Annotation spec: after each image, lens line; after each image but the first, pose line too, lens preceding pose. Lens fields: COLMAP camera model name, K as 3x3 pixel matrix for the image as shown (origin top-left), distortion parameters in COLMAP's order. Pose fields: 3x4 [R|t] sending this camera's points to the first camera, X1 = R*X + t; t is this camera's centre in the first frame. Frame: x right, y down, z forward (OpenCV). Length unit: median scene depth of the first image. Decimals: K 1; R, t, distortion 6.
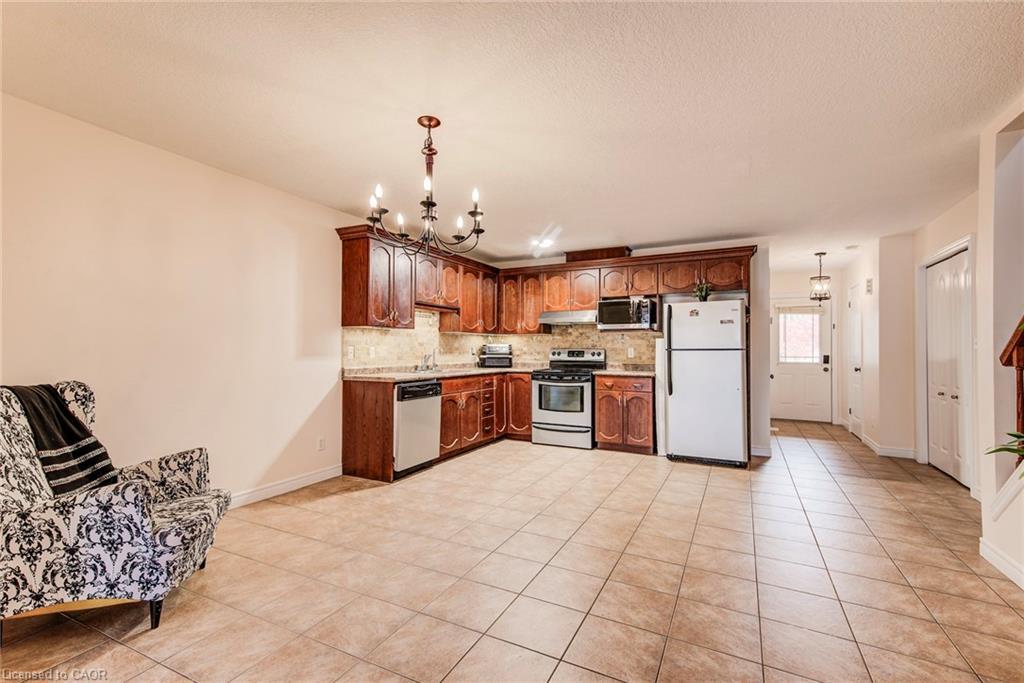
lens RADIAL K [[437.0, 0, 521.4], [0, 437.0, 343.6], [0, 0, 1]] dist [0.025076, 0.001606]
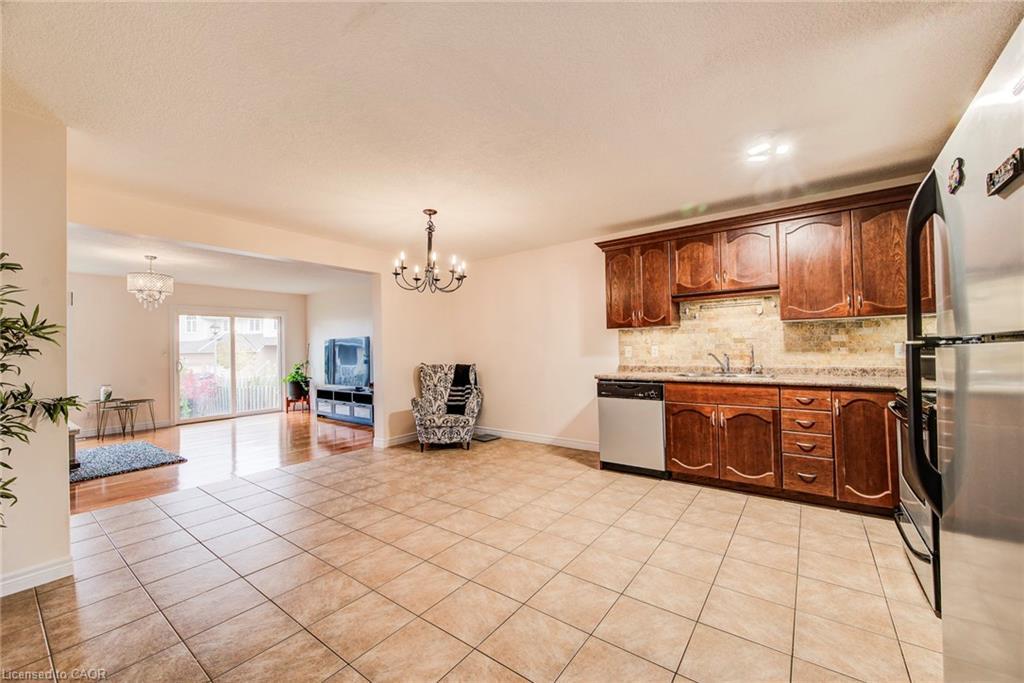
lens RADIAL K [[399.4, 0, 512.5], [0, 399.4, 342.5], [0, 0, 1]] dist [-0.003390, -0.001837]
pose [[-0.166848, -0.021712, -0.985744, 0.554953], [0.027530, 0.999265, -0.026670, 0.013202], [0.985598, -0.031588, -0.166128, 0.718148]]
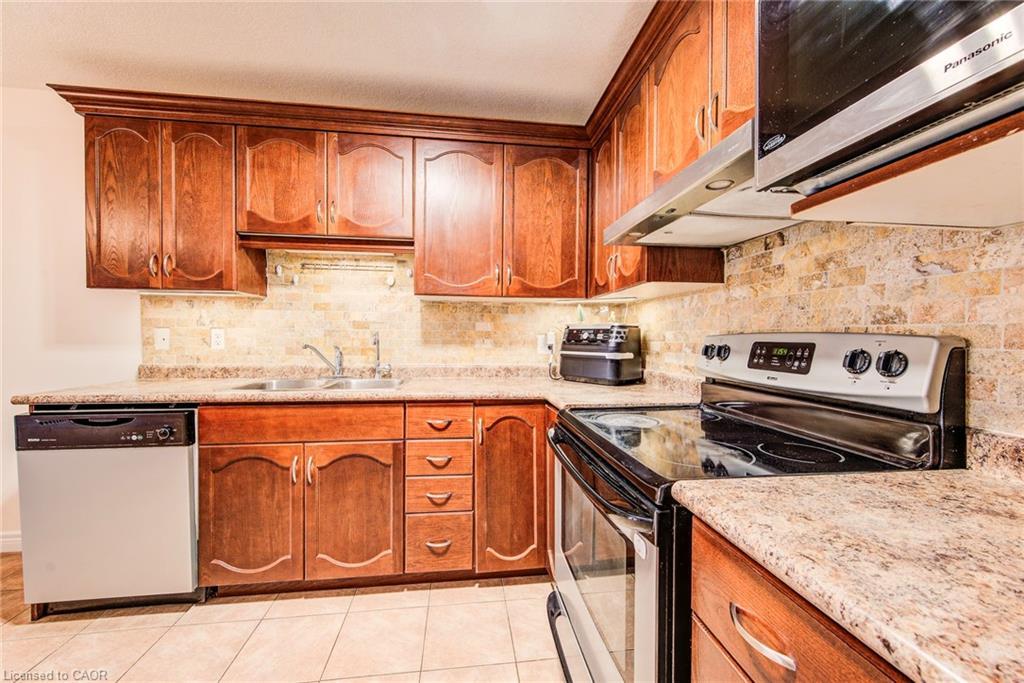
lens RADIAL K [[399.4, 0, 508.9], [0, 399.4, 343.4], [0, 0, 1]] dist [-0.003390, -0.001837]
pose [[0.560574, 0.015250, -0.827964, 0.245763], [0.004036, 0.999768, 0.021146, 0.013832], [0.828095, -0.015196, 0.560382, 0.887855]]
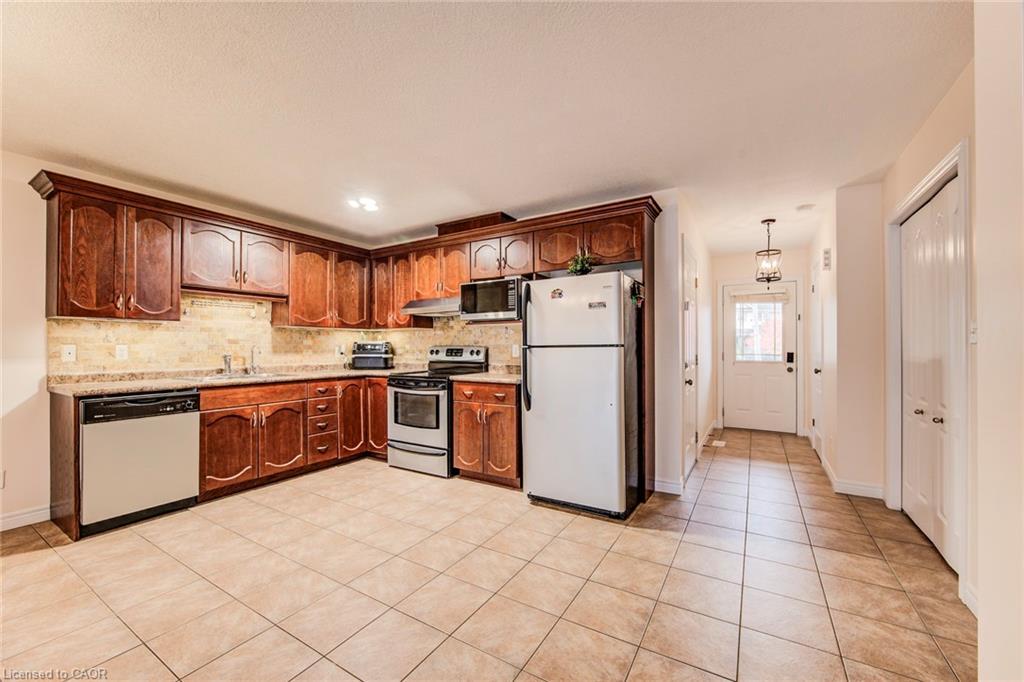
lens RADIAL K [[399.4, 0, 516.4], [0, 399.4, 342.7], [0, 0, 1]] dist [-0.003390, -0.001837]
pose [[0.997490, -0.006538, -0.070509, 0.331510], [0.006698, 0.999975, 0.002045, 0.005493], [0.070493, -0.002512, 0.997509, 0.320666]]
